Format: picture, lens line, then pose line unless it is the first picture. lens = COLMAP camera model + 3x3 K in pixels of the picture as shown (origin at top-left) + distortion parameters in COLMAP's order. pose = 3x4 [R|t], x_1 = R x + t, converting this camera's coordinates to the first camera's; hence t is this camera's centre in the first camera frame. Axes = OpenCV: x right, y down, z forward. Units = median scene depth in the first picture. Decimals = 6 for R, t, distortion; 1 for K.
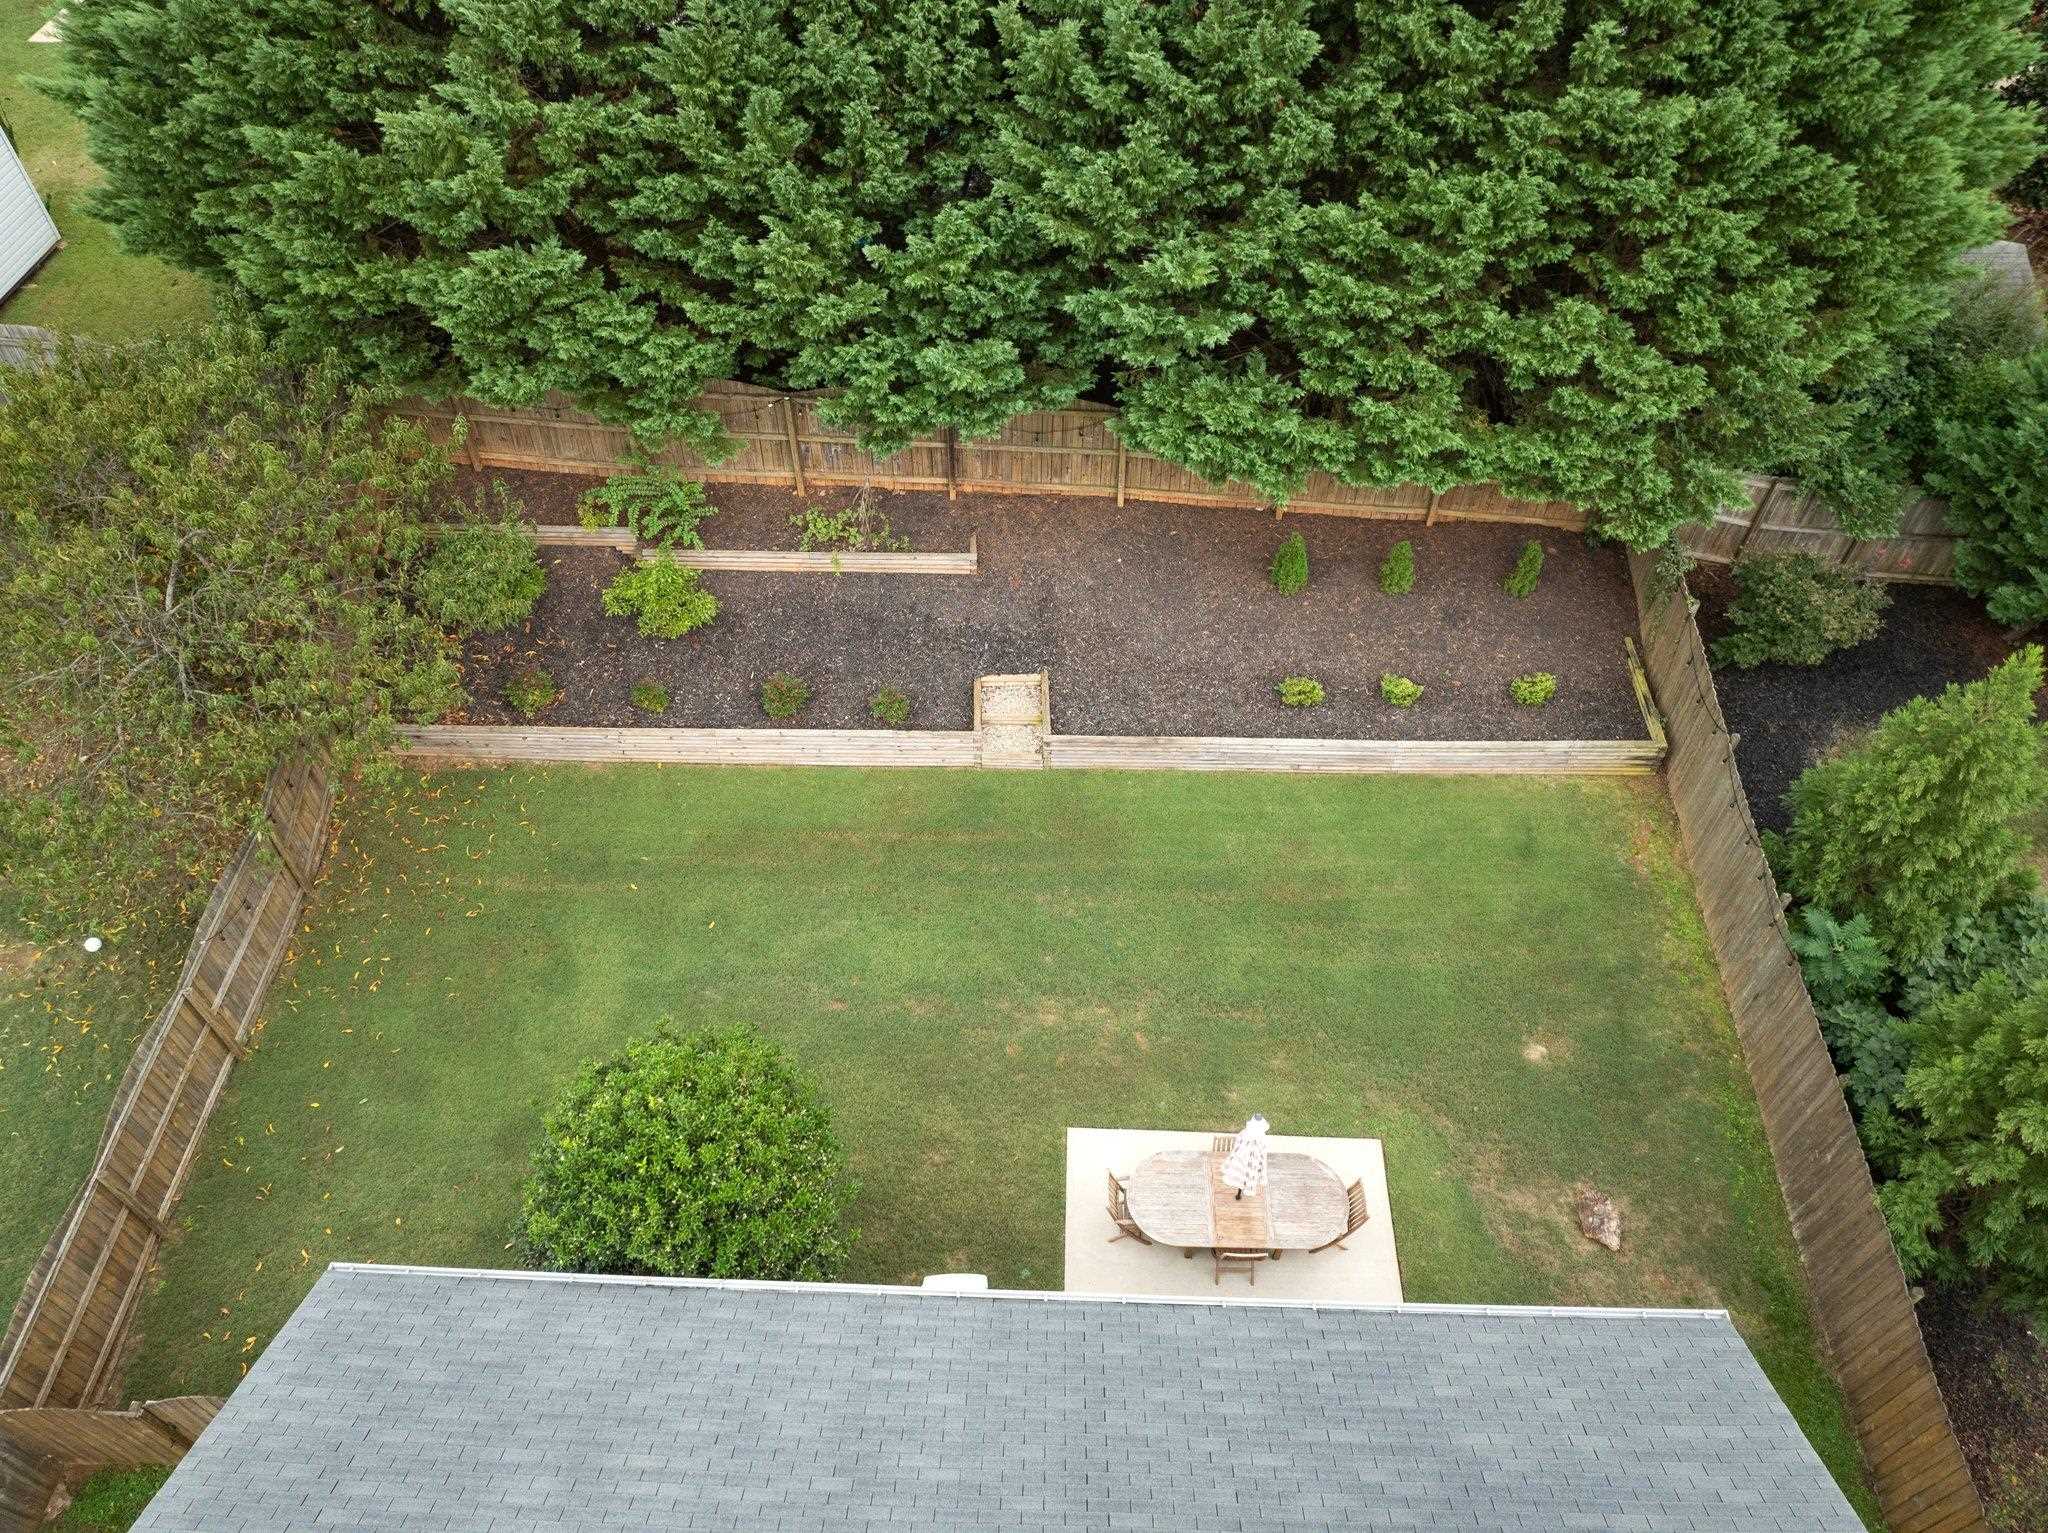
lens RADIAL K [[1475.3, 0, 1024.0], [0, 1475.3, 766.5], [0, 0, 1]] dist [-0.041608, -0.000234]
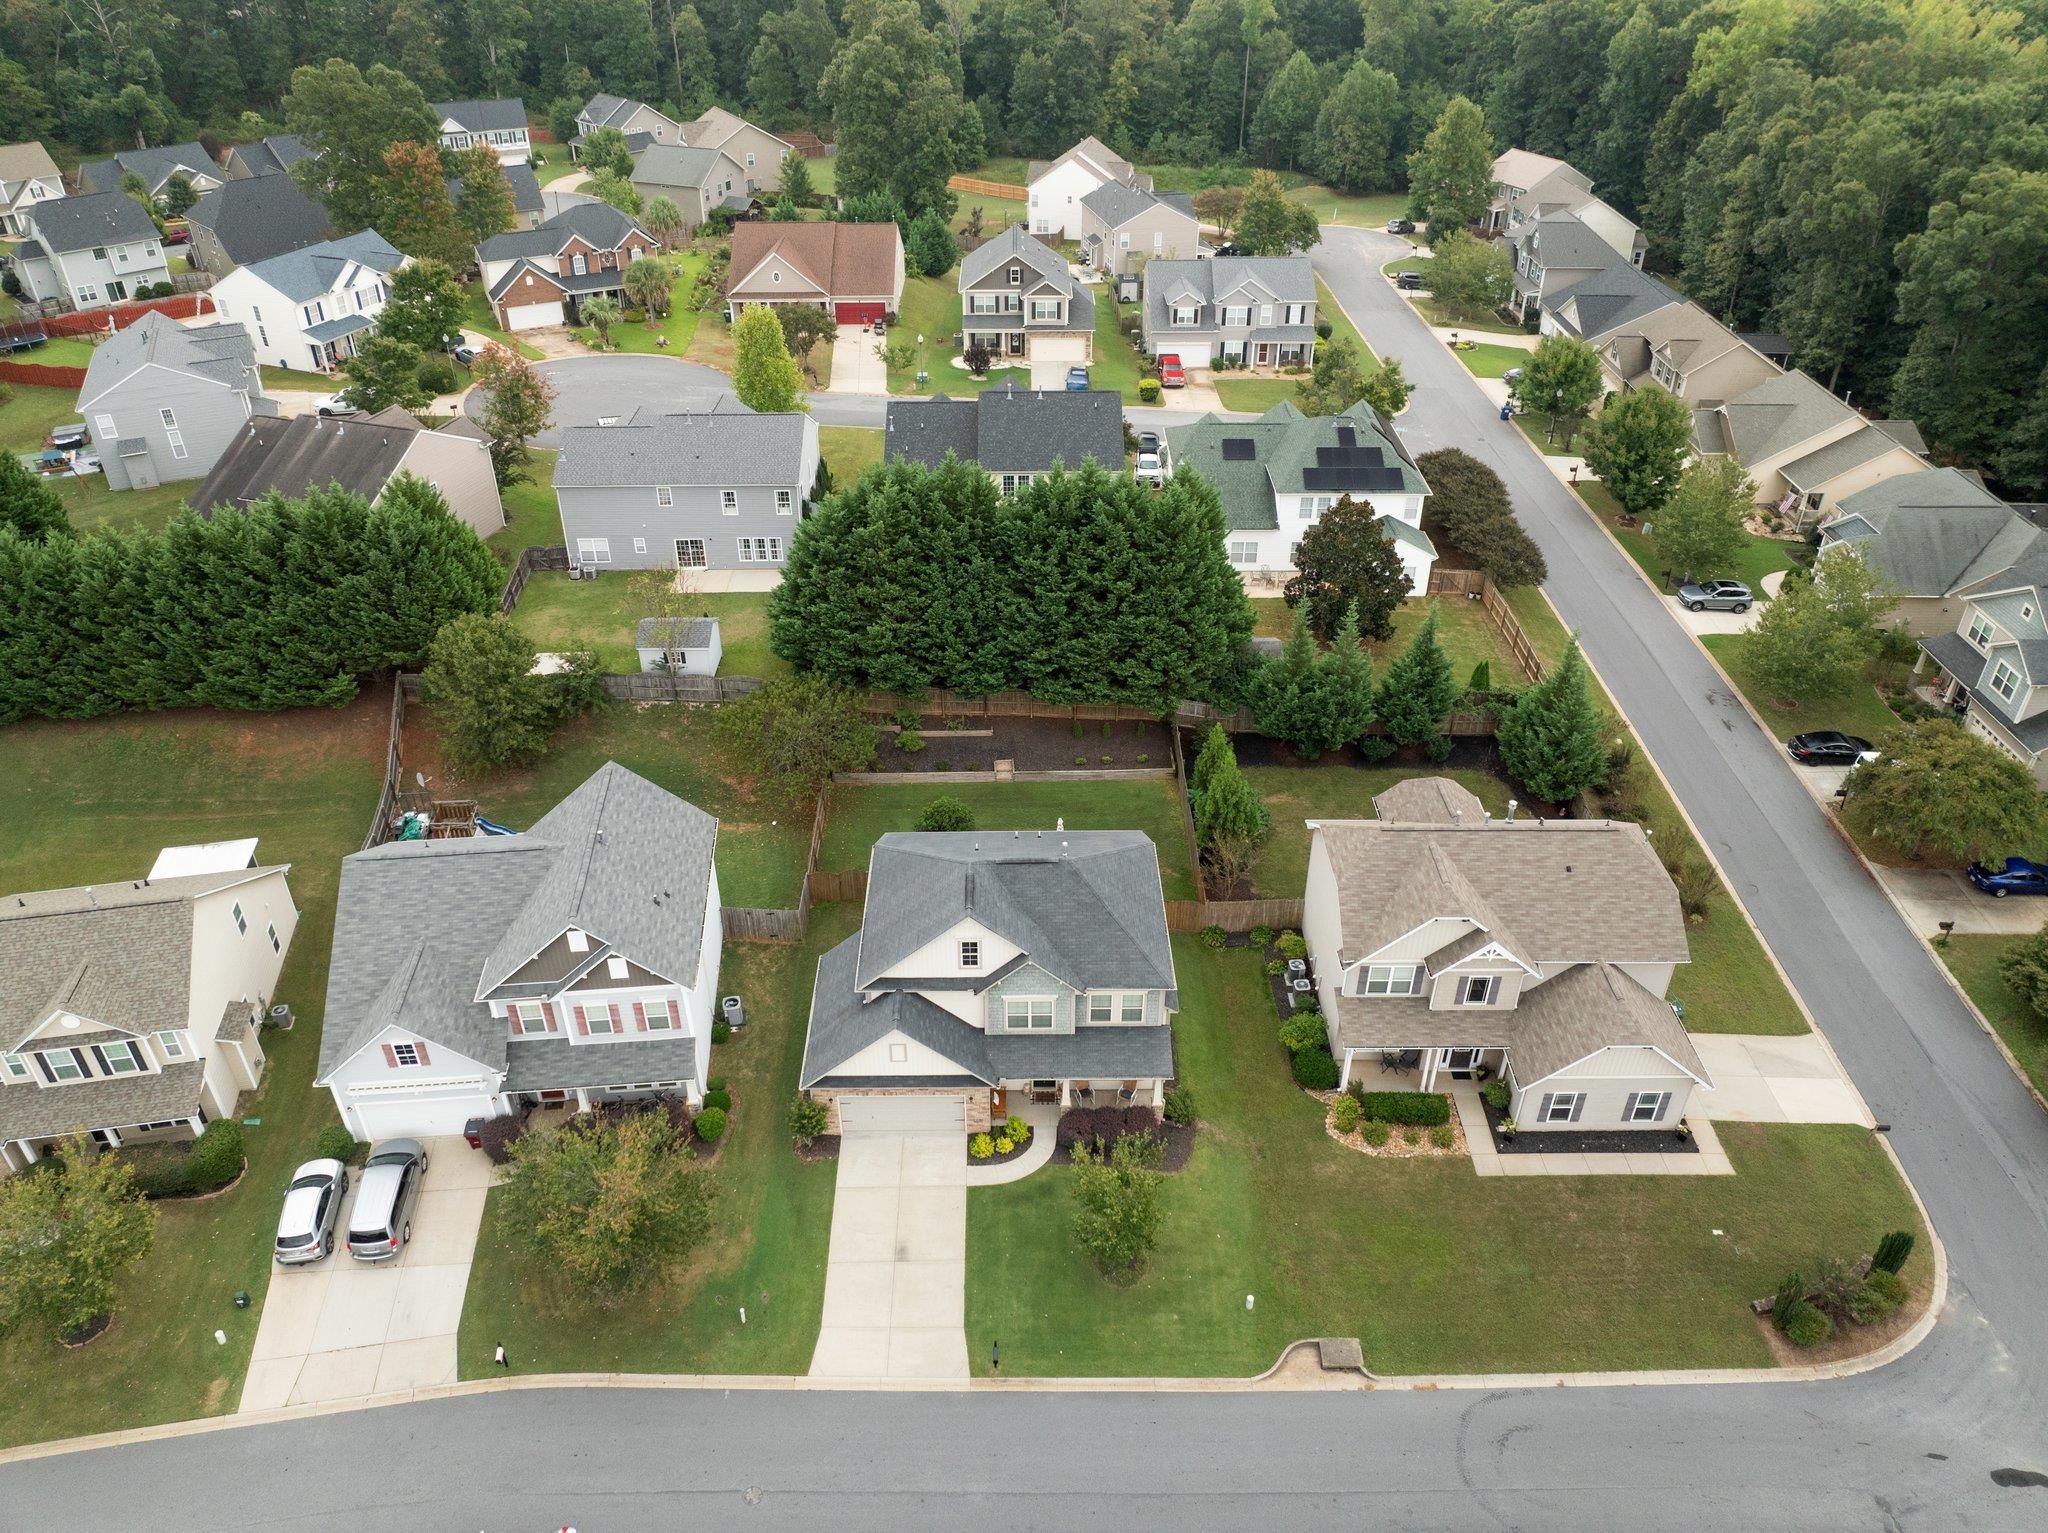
lens RADIAL K [[1475.3, 0, 1024.0], [0, 1475.3, 766.5], [0, 0, 1]] dist [-0.041608, -0.000234]
pose [[0.998709, -0.030109, 0.040914, -0.133011], [0.039592, 0.965983, -0.255558, 1.100867], [-0.031828, 0.256848, 0.965928, -3.155932]]
